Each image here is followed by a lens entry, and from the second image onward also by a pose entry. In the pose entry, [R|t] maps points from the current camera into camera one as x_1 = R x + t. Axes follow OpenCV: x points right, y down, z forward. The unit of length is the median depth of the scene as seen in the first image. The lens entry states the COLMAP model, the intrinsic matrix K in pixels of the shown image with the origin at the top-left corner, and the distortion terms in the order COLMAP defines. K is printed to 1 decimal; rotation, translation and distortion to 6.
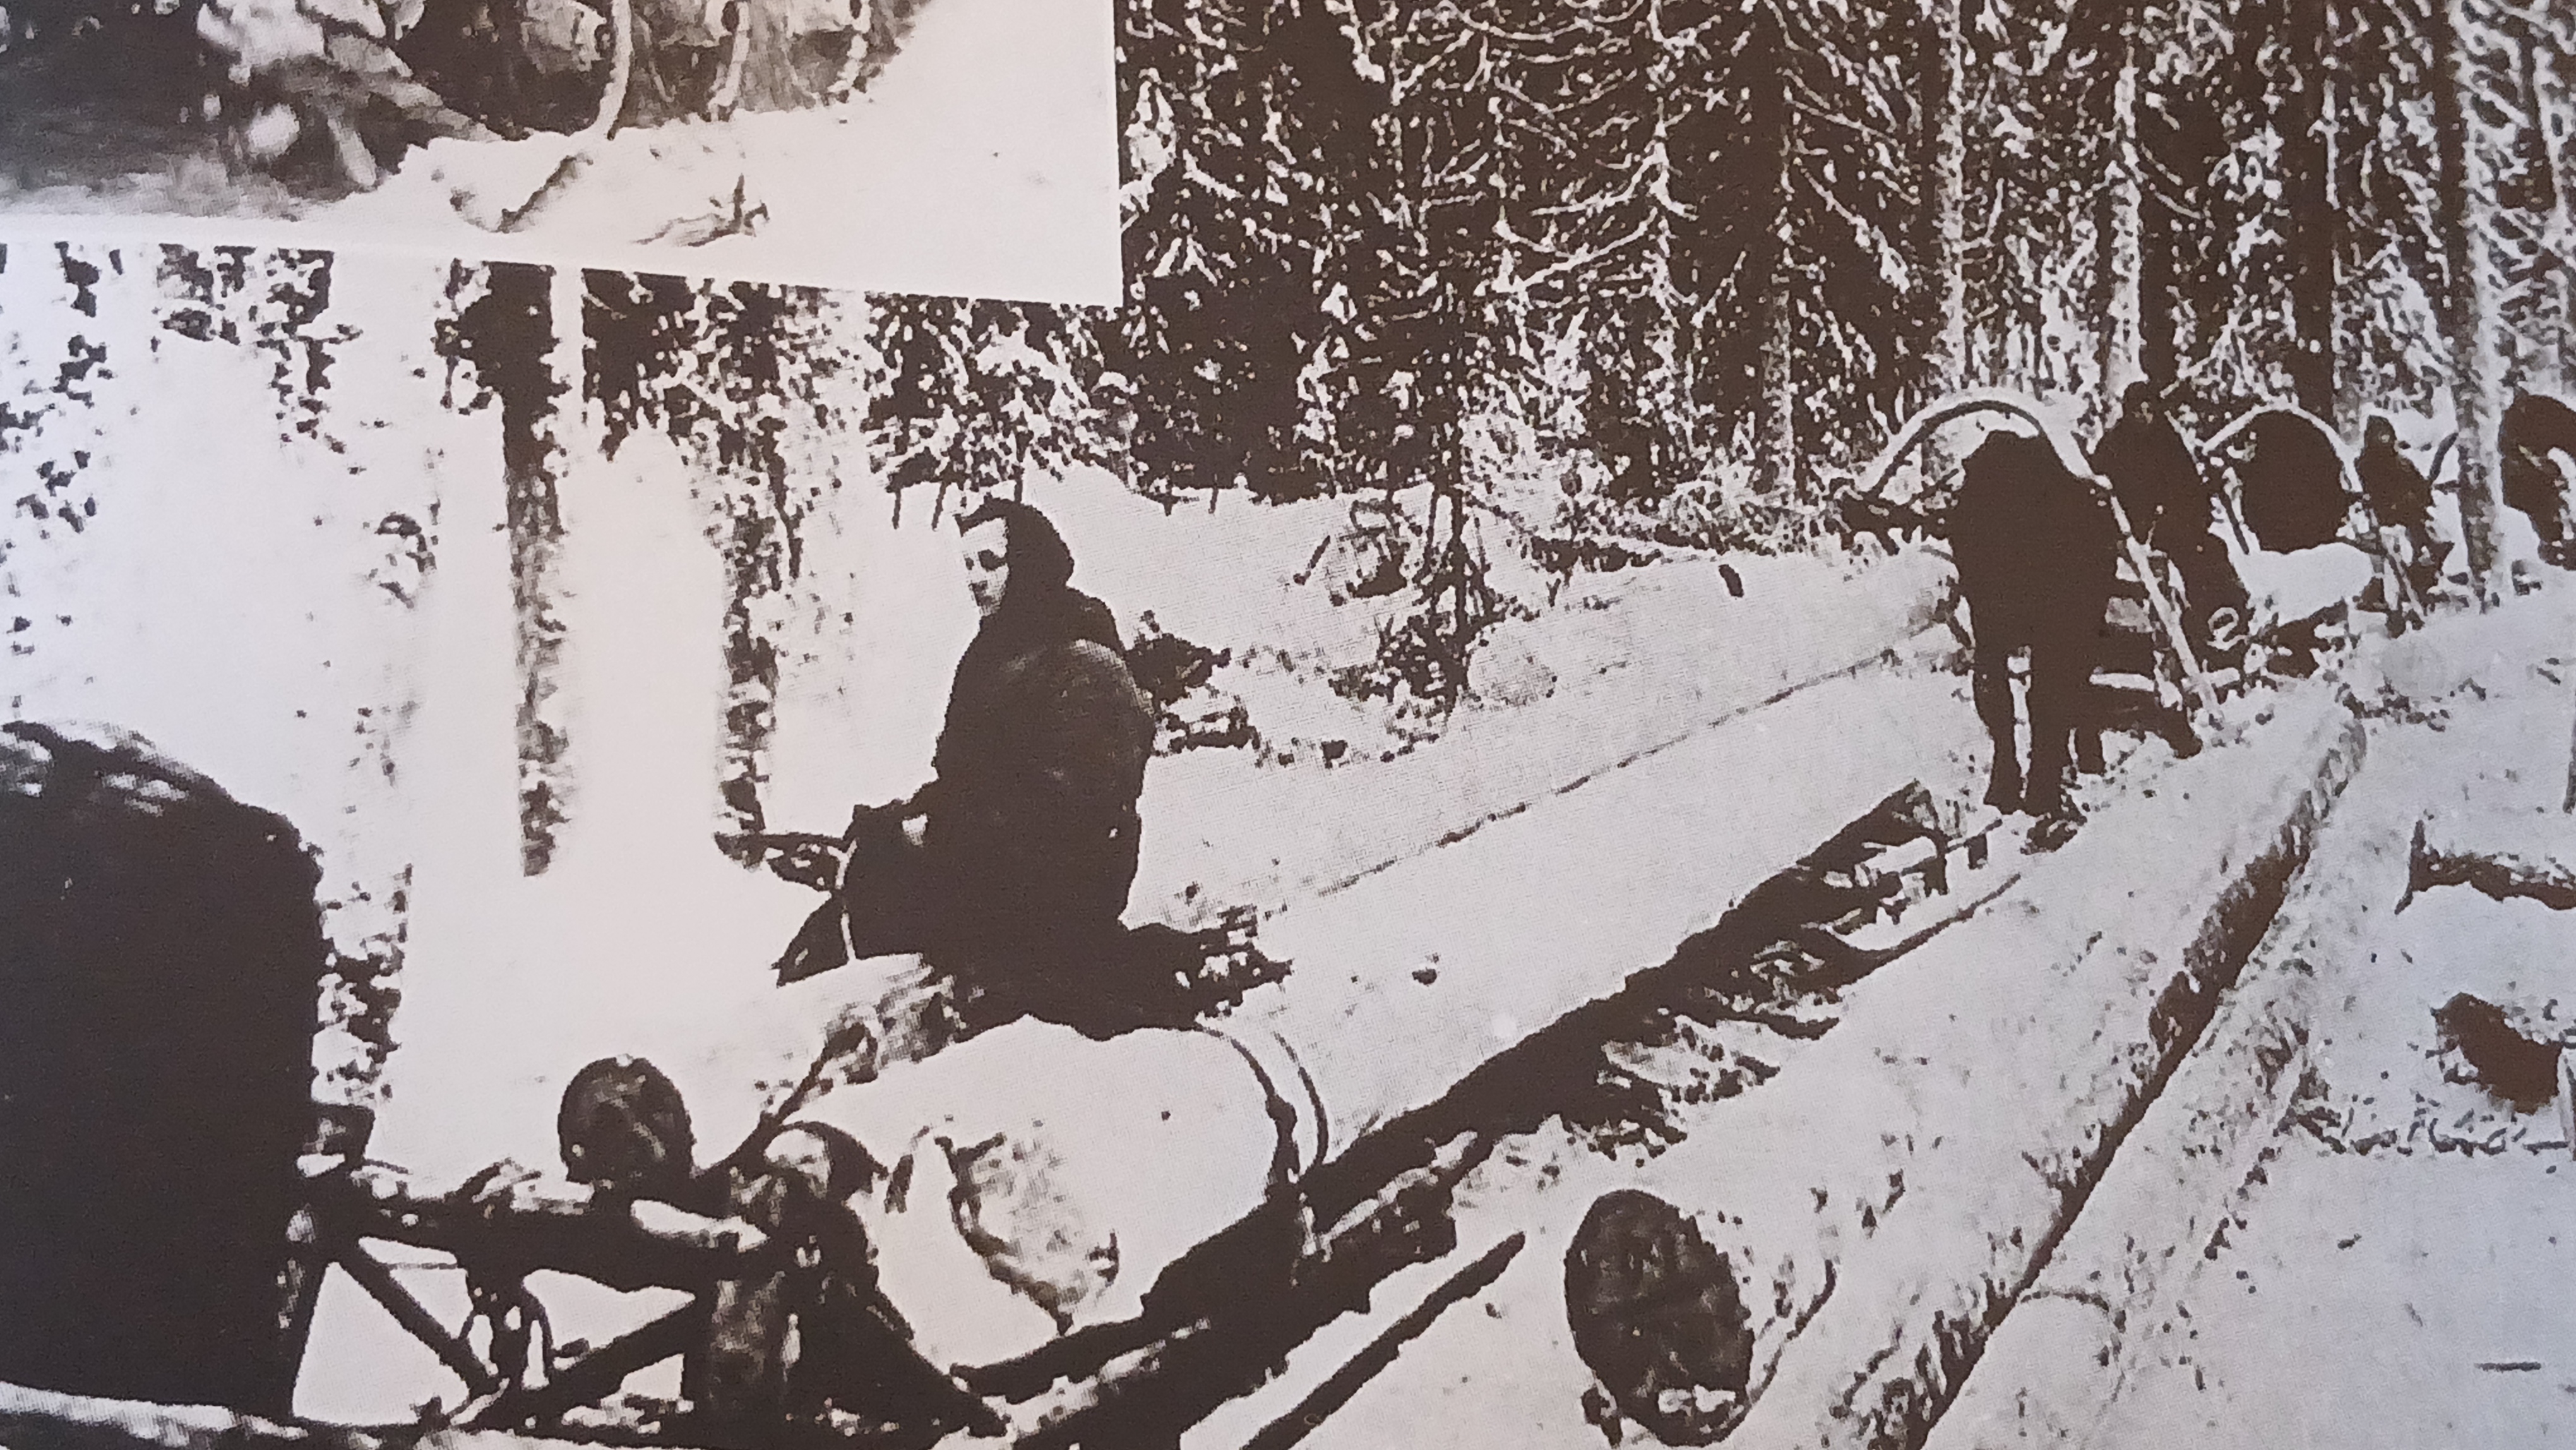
lens RADIAL K [[2071.9, 0, 1286.4], [0, 2071.9, 726.5], [0, 0, 1]] dist [0.028907, -0.003413]
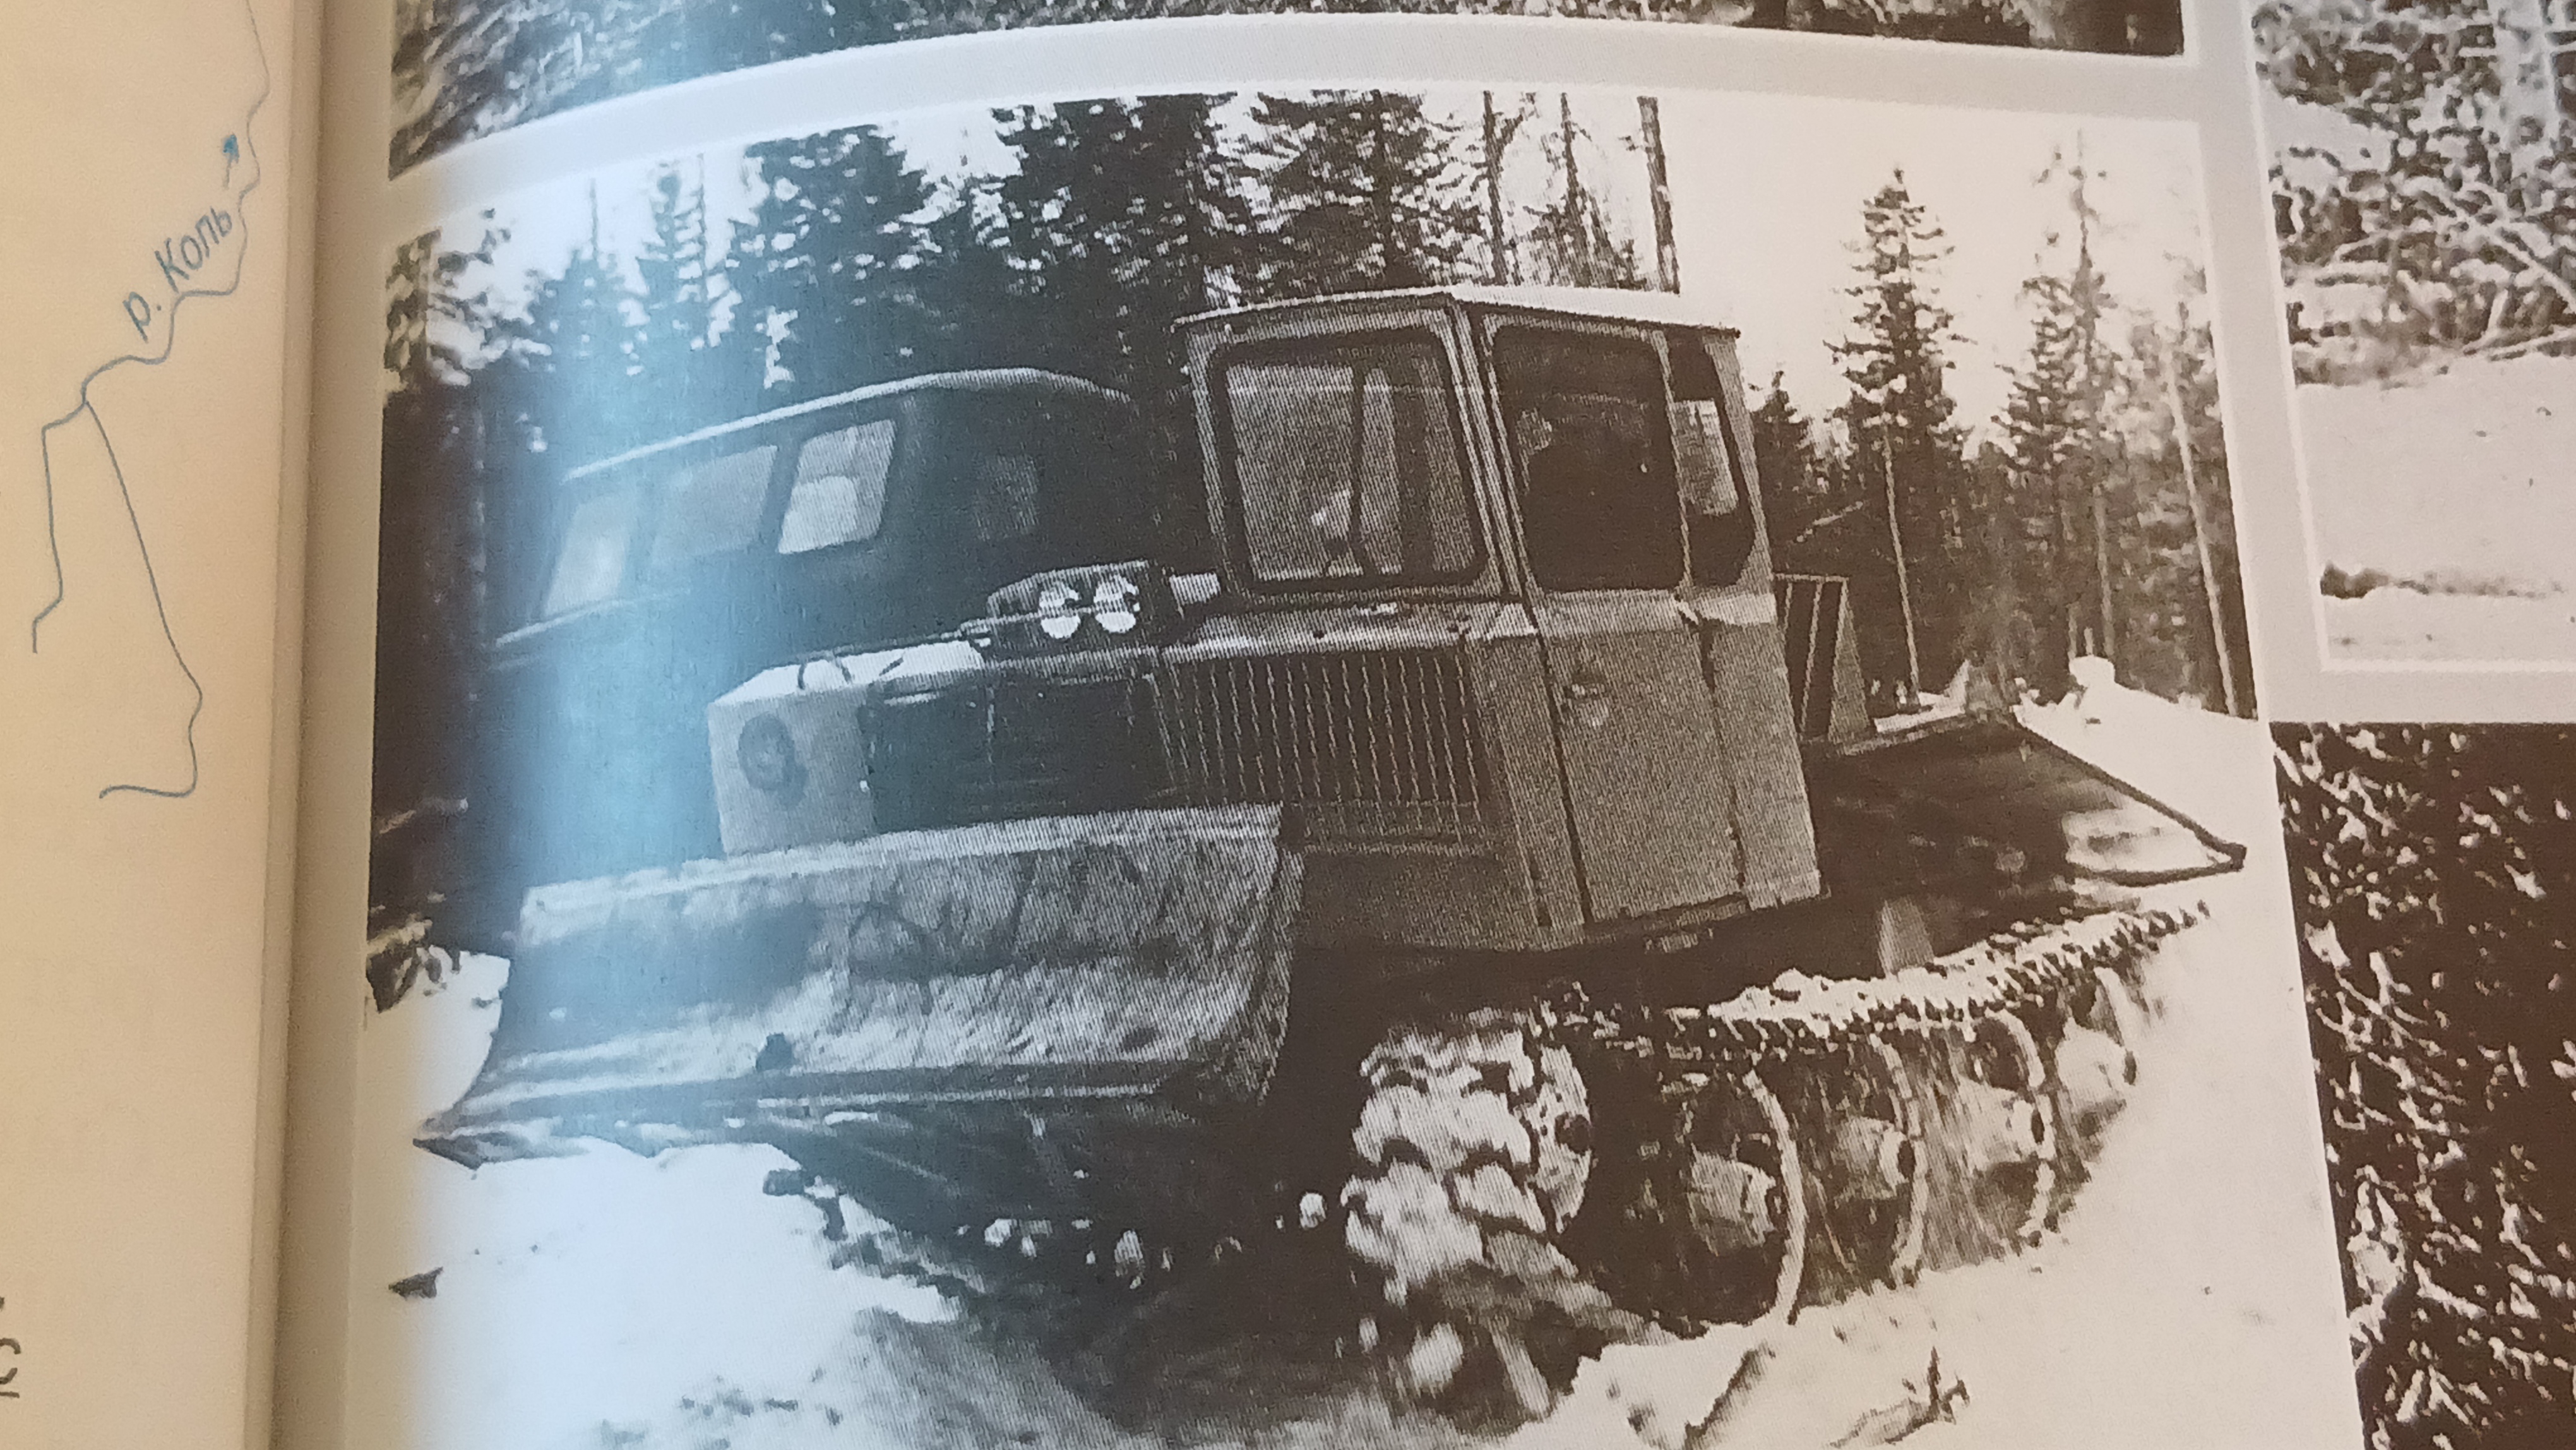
lens RADIAL K [[2071.9, 0, 1288.4], [0, 2071.9, 723.8], [0, 0, 1]] dist [0.028907, -0.003413]
pose [[0.997753, -0.040923, -0.053040, -0.464960], [0.037661, 0.997420, -0.061110, -0.472877], [0.055404, 0.058976, 0.996721, 0.111228]]
